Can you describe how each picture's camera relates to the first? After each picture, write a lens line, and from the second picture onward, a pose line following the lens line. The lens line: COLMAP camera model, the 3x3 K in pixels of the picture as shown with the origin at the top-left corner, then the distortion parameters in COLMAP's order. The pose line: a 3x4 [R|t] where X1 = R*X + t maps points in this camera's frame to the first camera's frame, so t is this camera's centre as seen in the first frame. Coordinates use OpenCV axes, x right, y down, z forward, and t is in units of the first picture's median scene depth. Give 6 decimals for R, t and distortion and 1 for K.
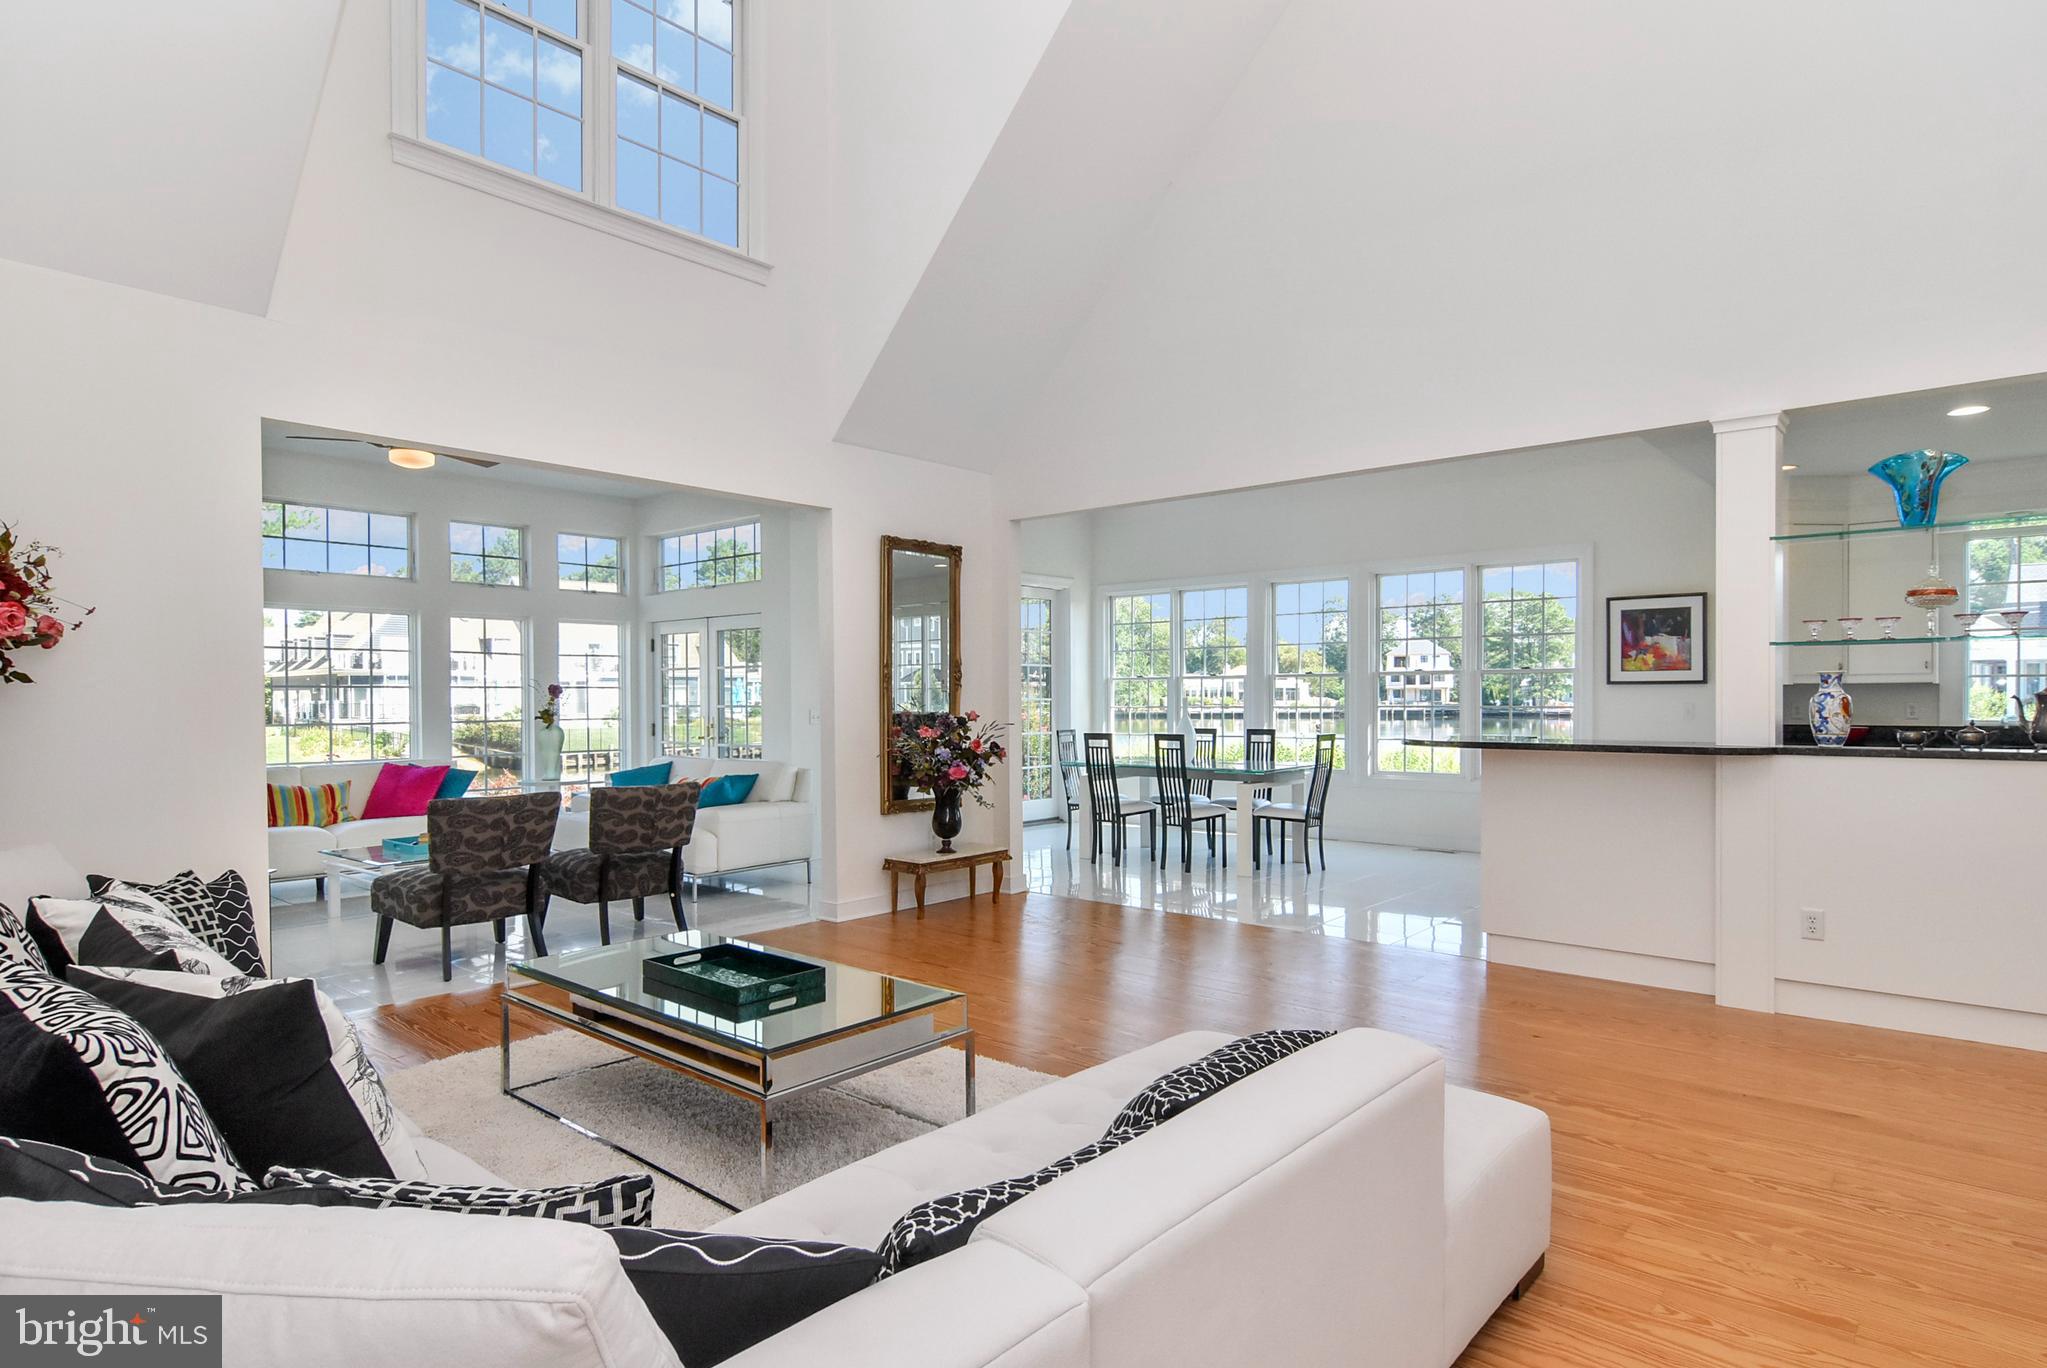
lens RADIAL K [[1105.4, 0, 1026.9], [0, 1105.4, 682.7], [0, 0, 1]] dist [0.008823, -0.009833]
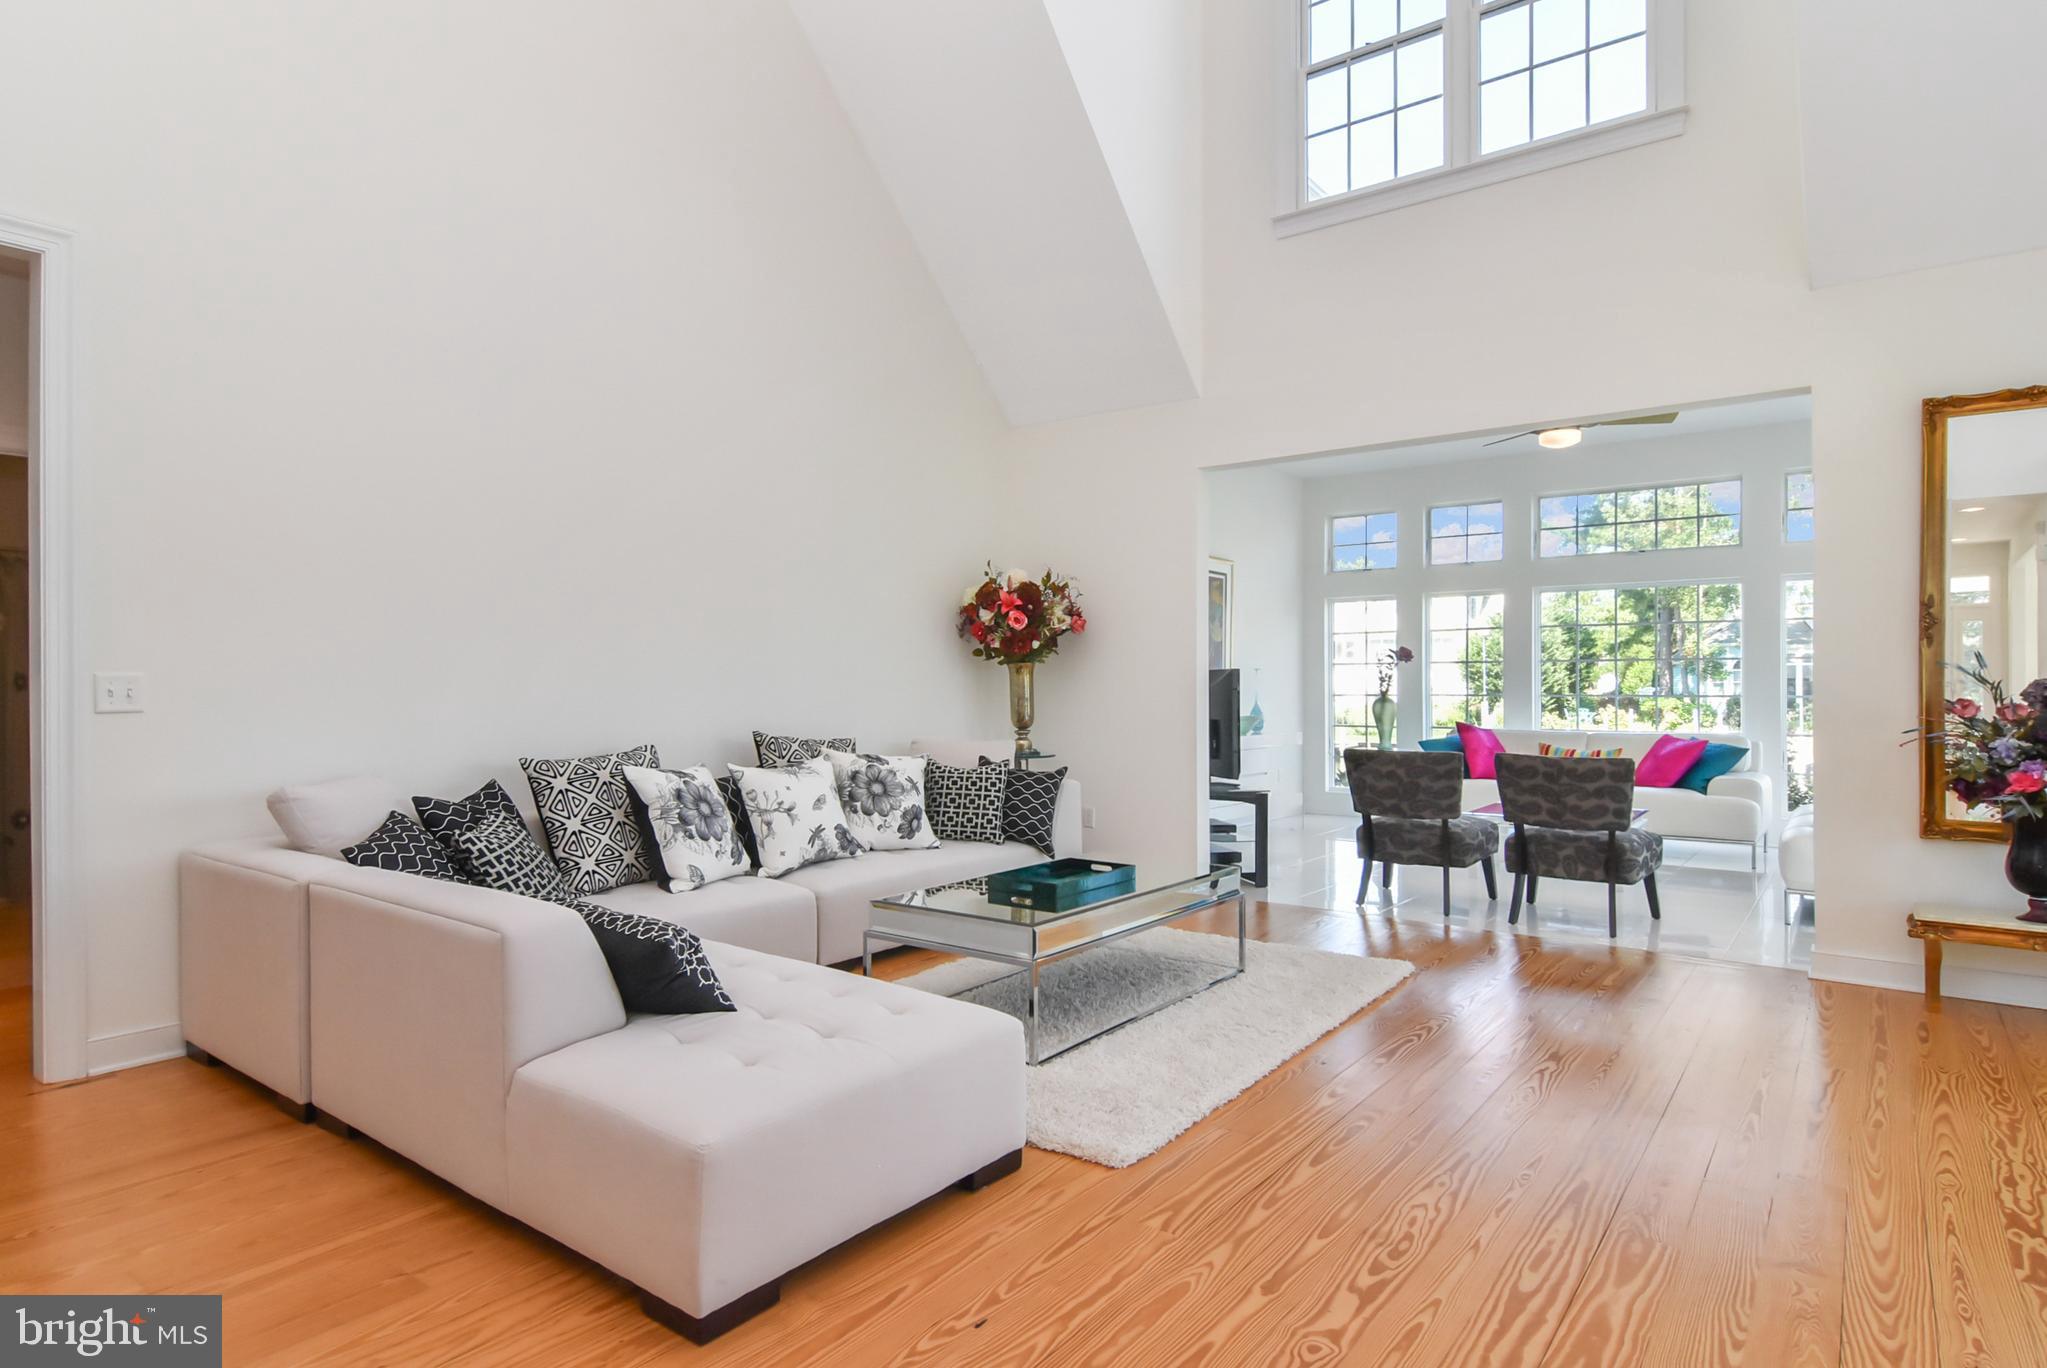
lens RADIAL K [[1105.4, 0, 1026.9], [0, 1105.4, 682.7], [0, 0, 1]] dist [0.008823, -0.009833]
pose [[0.041615, 0.004410, -0.999124, 0.556985], [0.018876, 0.999808, 0.005199, 0.018624], [0.998955, -0.019076, 0.041524, 0.523069]]
